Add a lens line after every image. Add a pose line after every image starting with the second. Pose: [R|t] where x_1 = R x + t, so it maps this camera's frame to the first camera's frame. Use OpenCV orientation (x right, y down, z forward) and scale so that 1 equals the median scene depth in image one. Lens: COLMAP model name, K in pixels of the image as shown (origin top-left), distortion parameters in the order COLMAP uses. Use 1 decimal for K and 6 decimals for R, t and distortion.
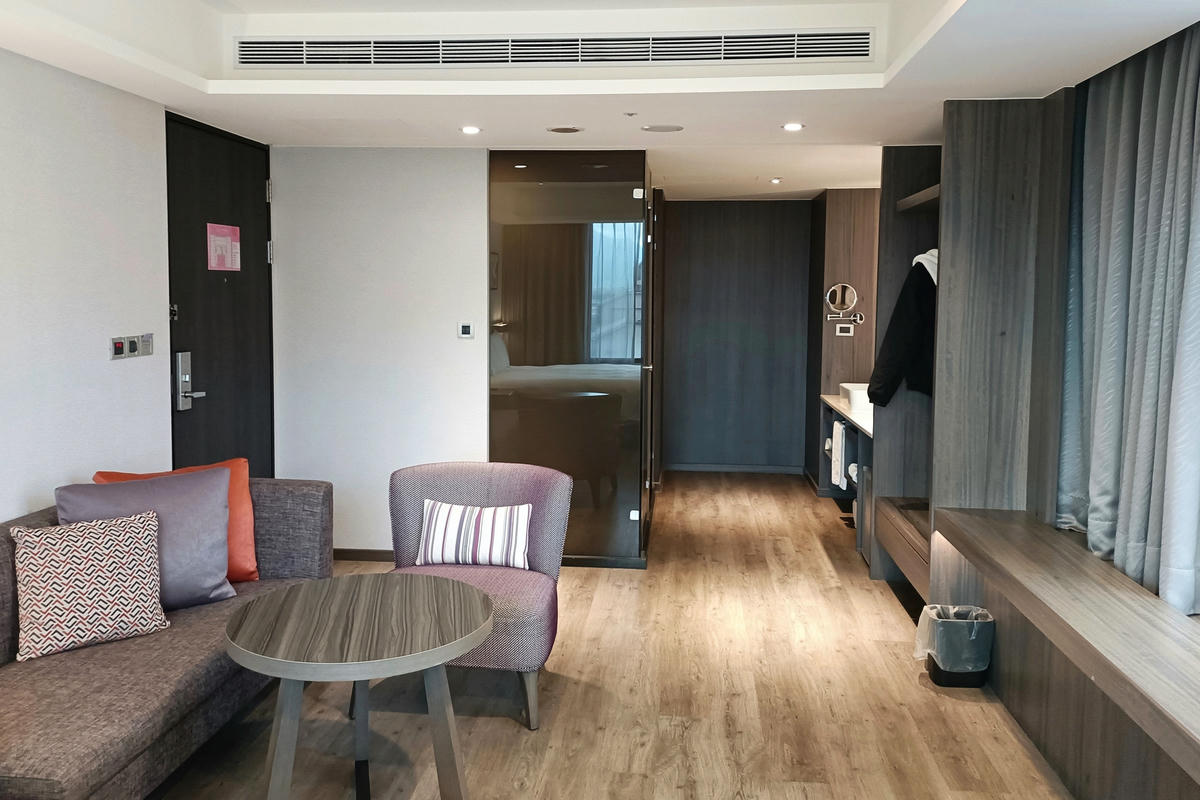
lens RADIAL K [[920.8, 0, 602.1], [0, 920.8, 348.2], [0, 0, 1]] dist [0.065028, -0.080260]
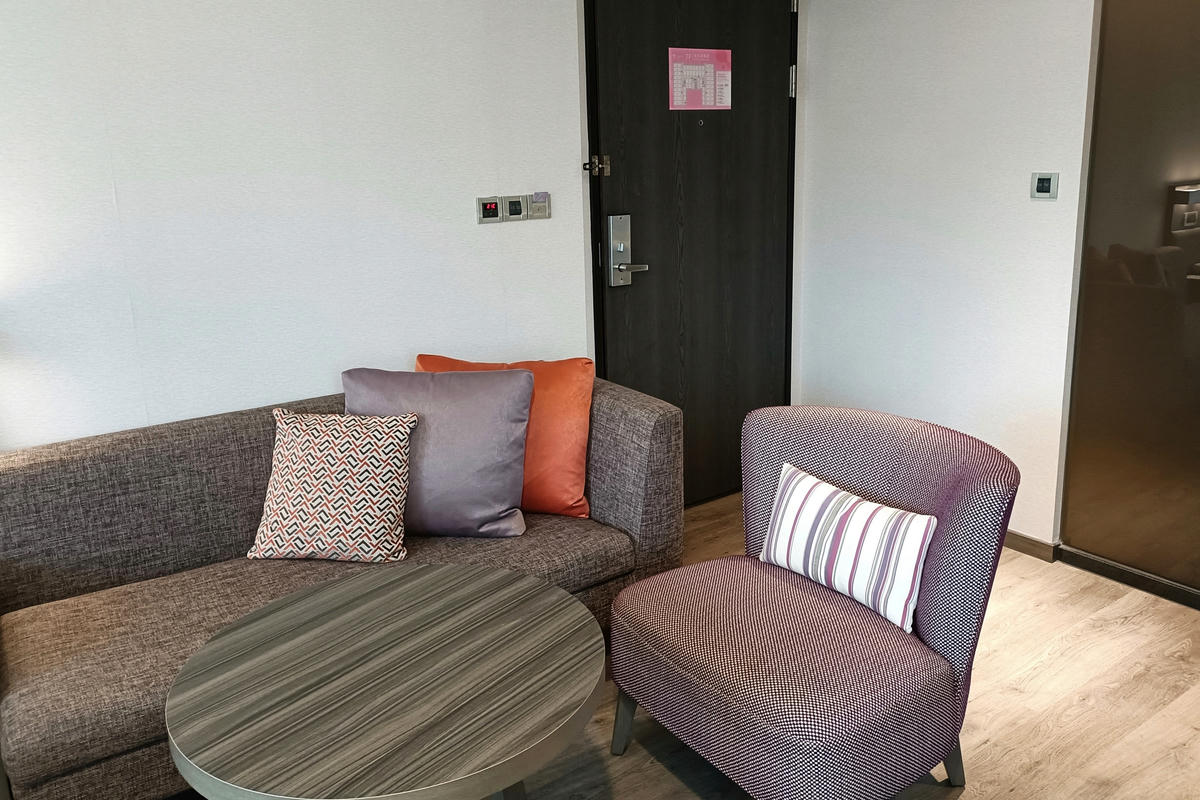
lens RADIAL K [[920.8, 0, 602.1], [0, 920.8, 348.2], [0, 0, 1]] dist [0.065028, -0.080260]
pose [[0.649769, 0.128134, -0.749254, 0.191486], [-0.010469, 0.987105, 0.159731, -0.010928], [0.760060, -0.095944, 0.642732, 0.528498]]
